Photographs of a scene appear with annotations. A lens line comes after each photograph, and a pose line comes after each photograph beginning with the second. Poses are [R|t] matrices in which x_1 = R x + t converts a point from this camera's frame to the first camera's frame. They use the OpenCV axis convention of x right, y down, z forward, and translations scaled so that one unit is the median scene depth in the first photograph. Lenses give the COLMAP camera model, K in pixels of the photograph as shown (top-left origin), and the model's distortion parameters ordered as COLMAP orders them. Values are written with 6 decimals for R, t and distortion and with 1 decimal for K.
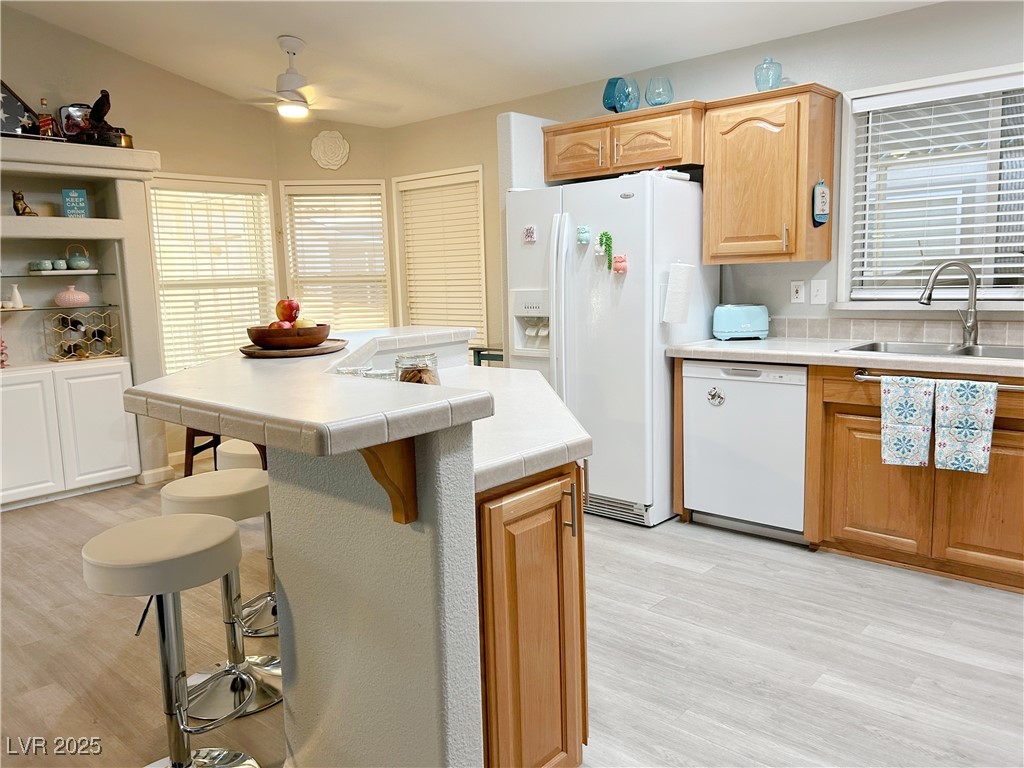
lens RADIAL K [[767.9, 0, 504.8], [0, 767.9, 376.2], [0, 0, 1]] dist [0.064549, -0.075910]
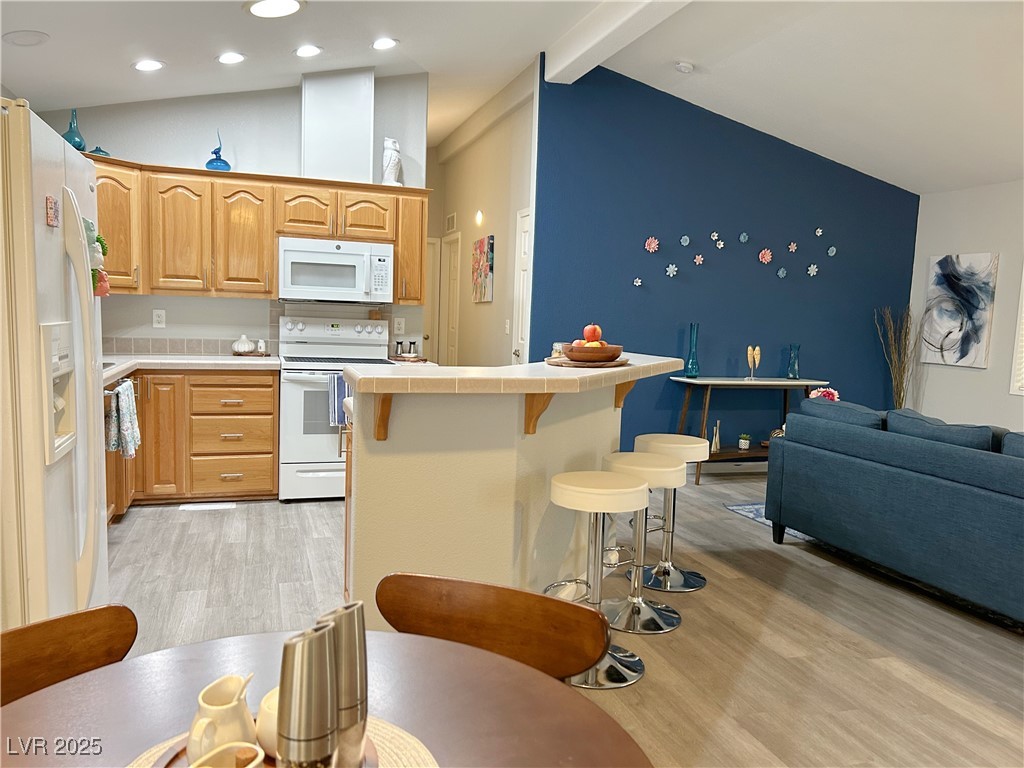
lens RADIAL K [[767.9, 0, 502.7], [0, 767.9, 390.5], [0, 0, 1]] dist [0.064549, -0.075910]
pose [[-0.862437, -0.050153, 0.503674, -0.517513], [0.061975, 0.977129, 0.203415, -0.168082], [-0.502356, 0.206648, -0.839604, 1.398354]]
